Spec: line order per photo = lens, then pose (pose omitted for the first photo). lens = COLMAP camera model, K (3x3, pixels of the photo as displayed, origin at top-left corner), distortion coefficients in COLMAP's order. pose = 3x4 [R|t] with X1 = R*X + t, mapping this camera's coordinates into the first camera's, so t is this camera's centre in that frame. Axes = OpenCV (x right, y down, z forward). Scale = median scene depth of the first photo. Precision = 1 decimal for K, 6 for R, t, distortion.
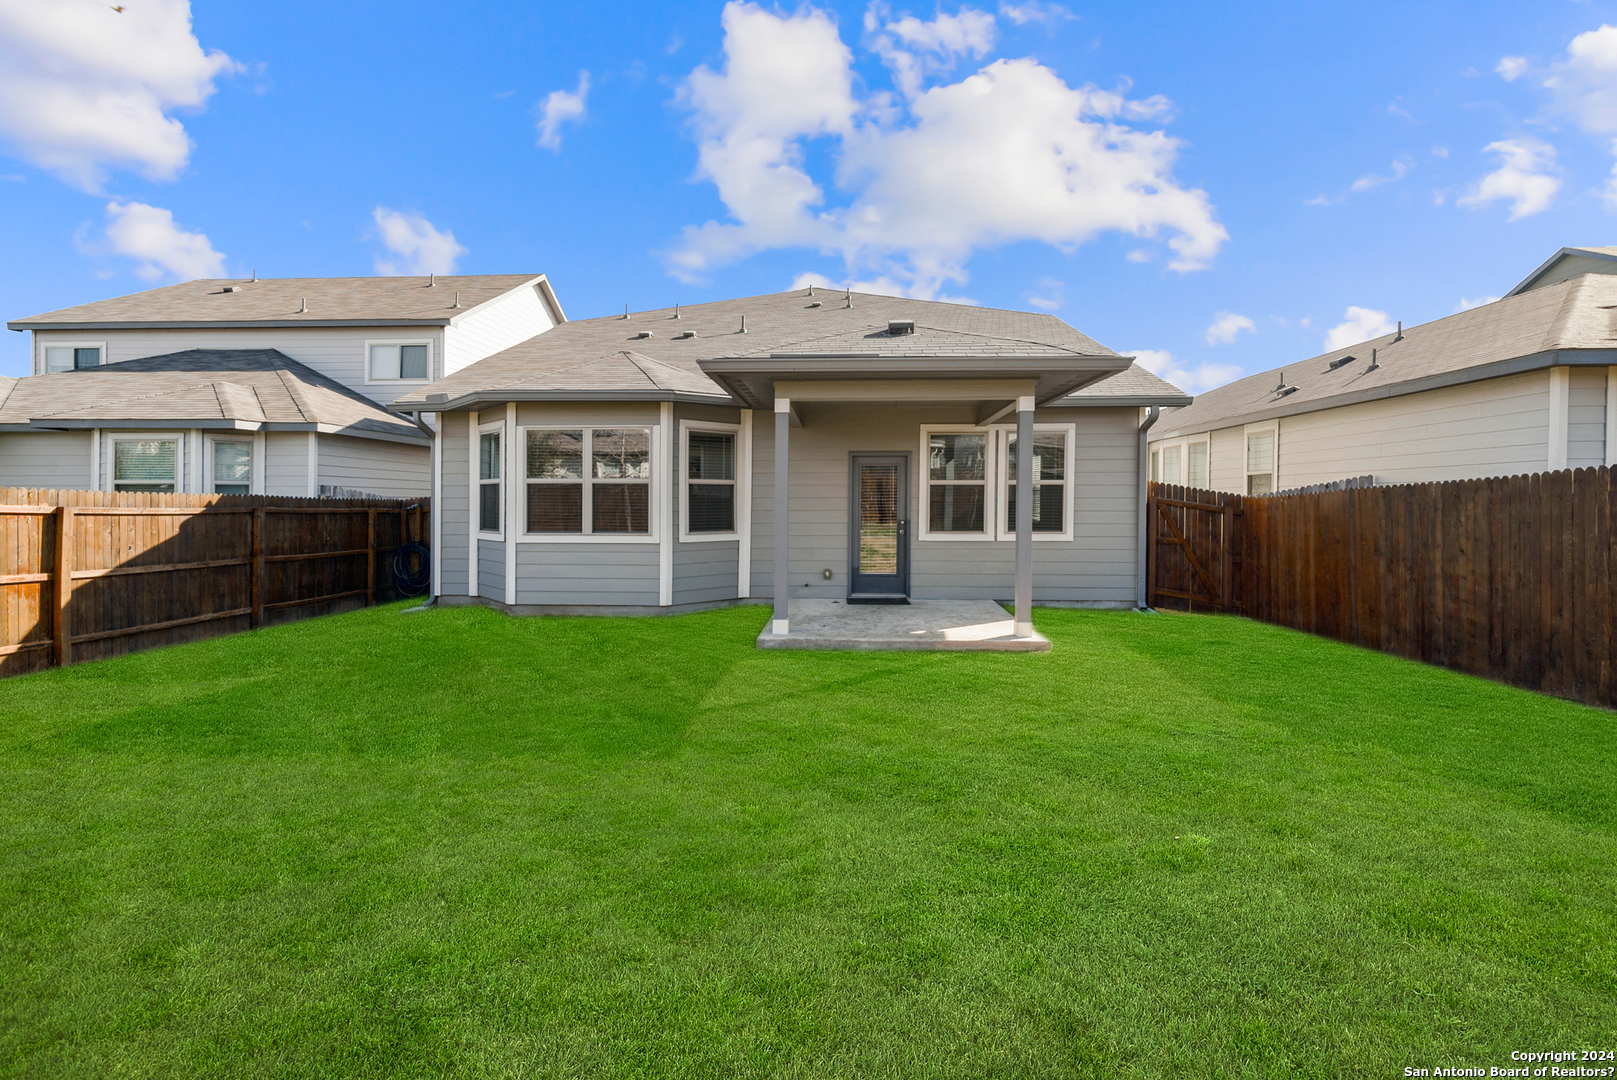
lens RADIAL K [[720.0, 0, 806.6], [0, 720.0, 495.1], [0, 0, 1]] dist [-0.000599, 0.000414]
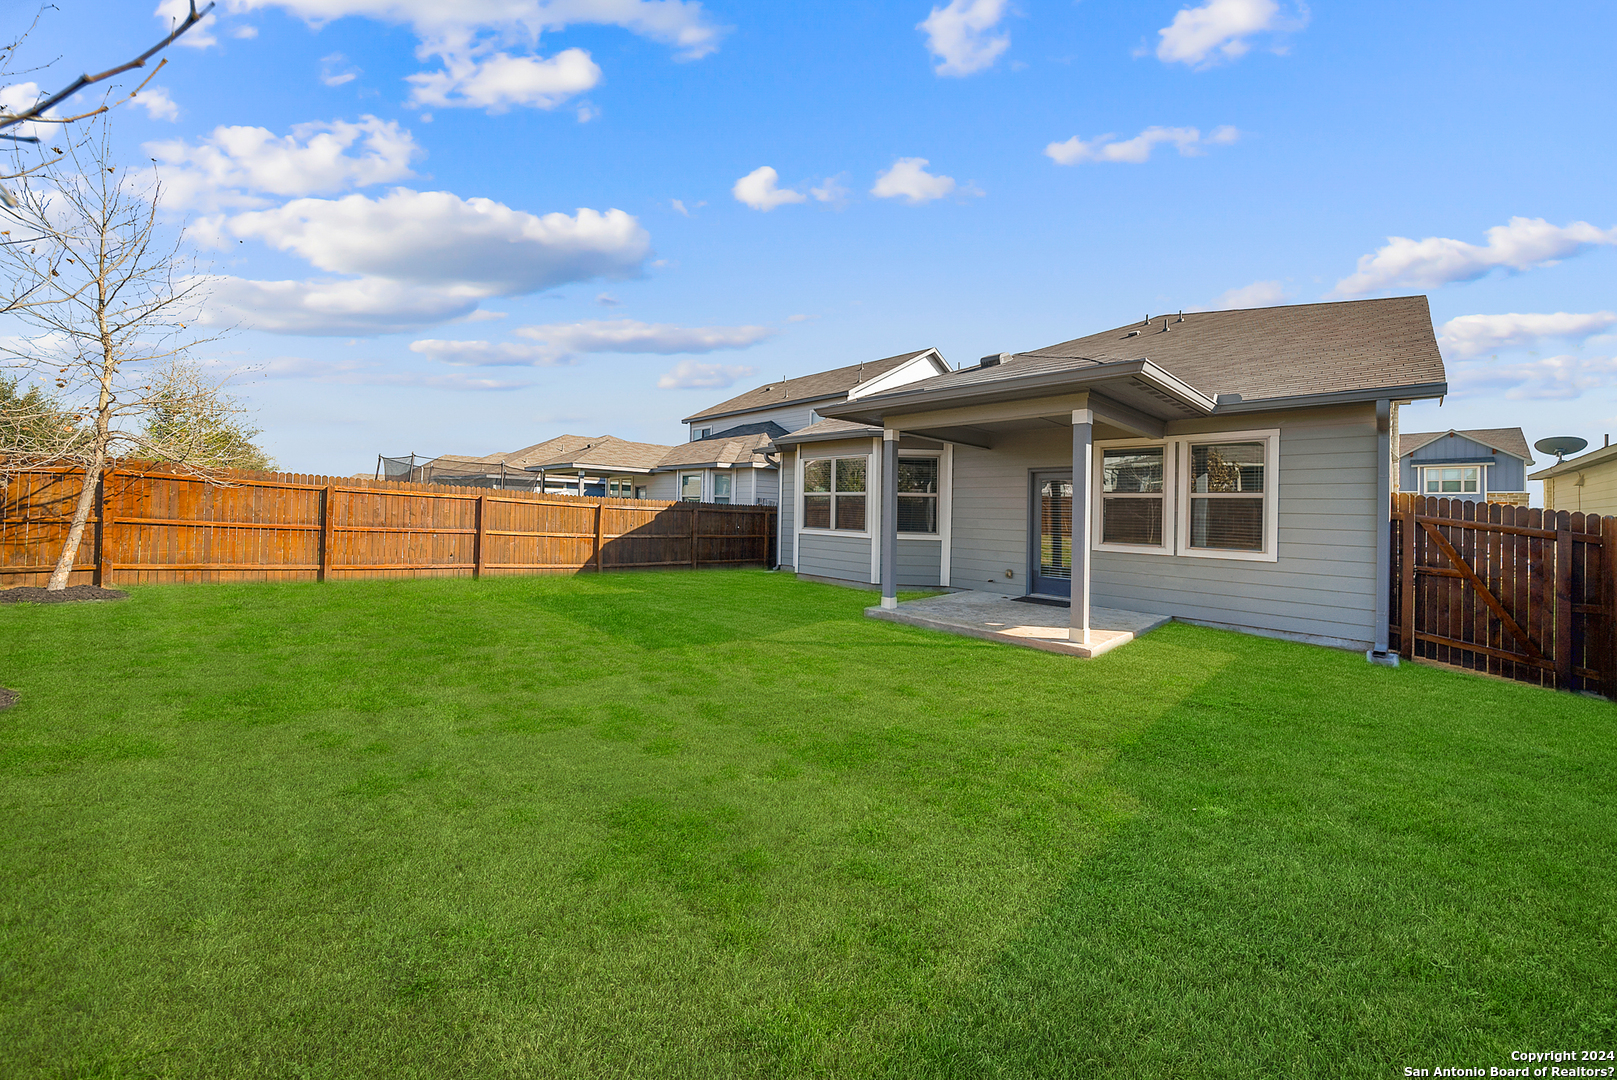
lens RADIAL K [[563.3, 0, 811.9], [0, 563.3, 504.2], [0, 0, 1]] dist [-0.002763, 0.000117]
pose [[0.737418, 0.010614, -0.675354, 0.430861], [-0.019554, 0.999793, -0.005638, 0.008174], [0.675154, 0.017364, 0.737473, 0.111315]]
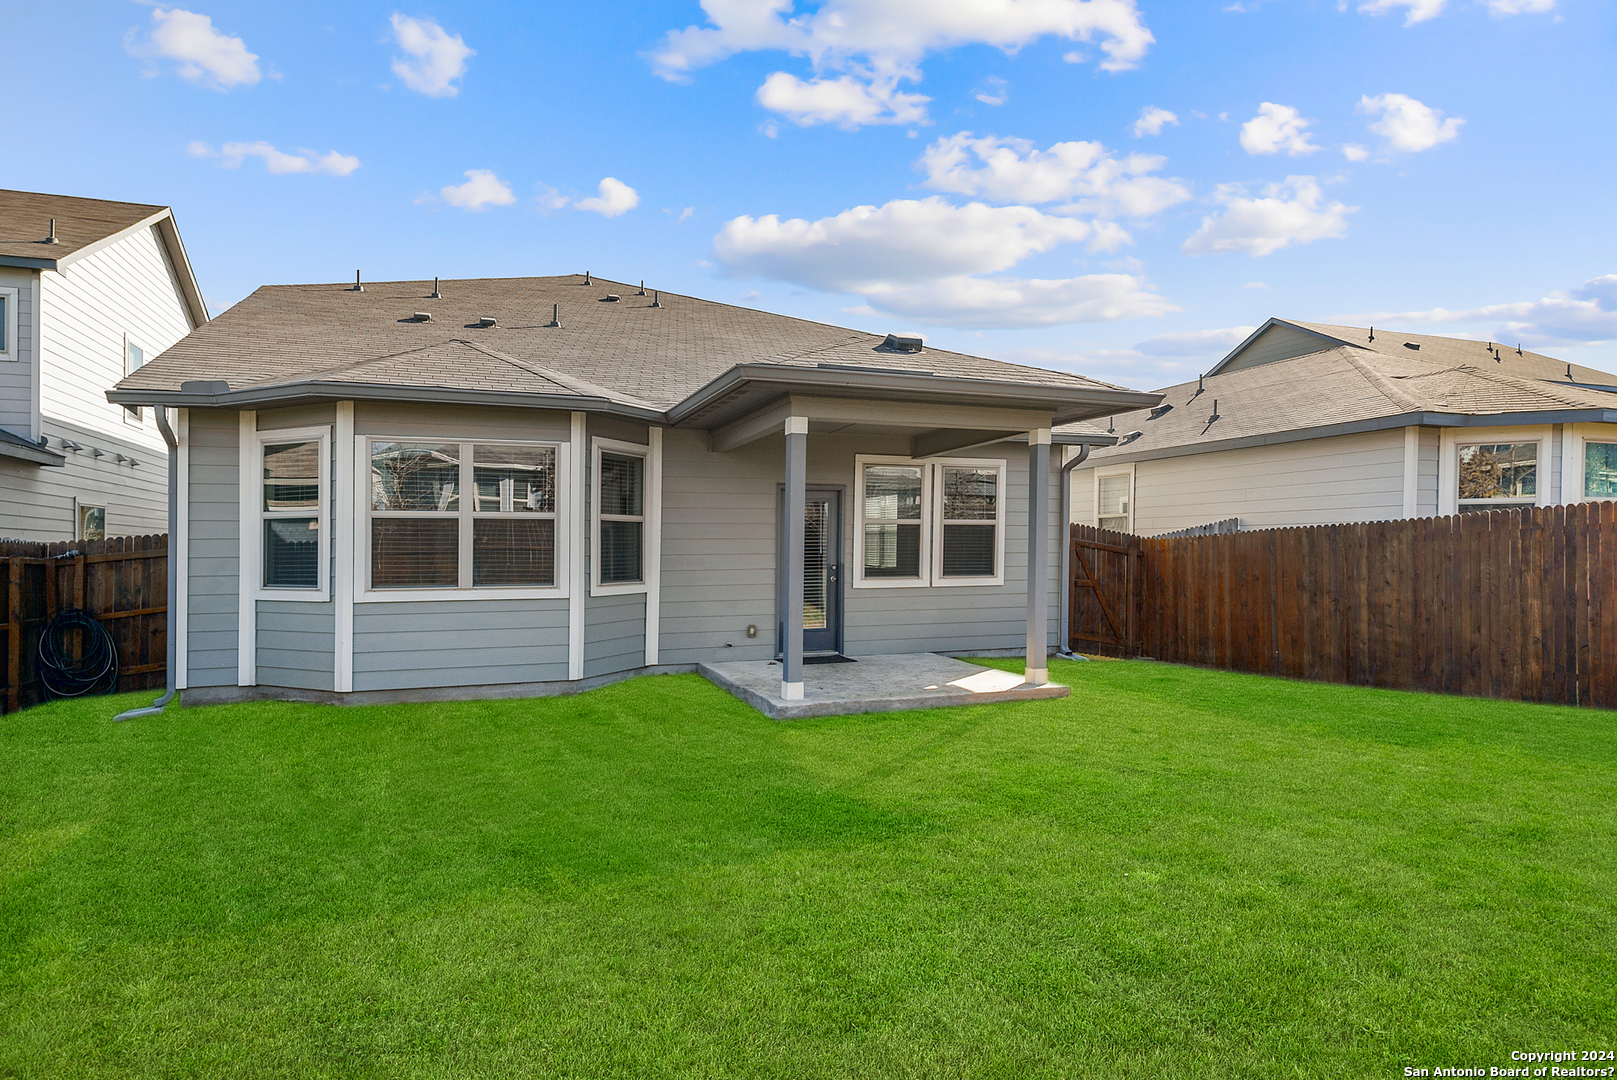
lens RADIAL K [[886.7, 0, 810.6], [0, 886.7, 540.0], [0, 0, 1]] dist [-0.005913, 0.000076]
pose [[0.920263, 0.000083, 0.391300, -0.322708], [0.001125, 0.999995, -0.002858, 0.008419], [-0.391298, 0.003070, 0.920259, 0.040050]]
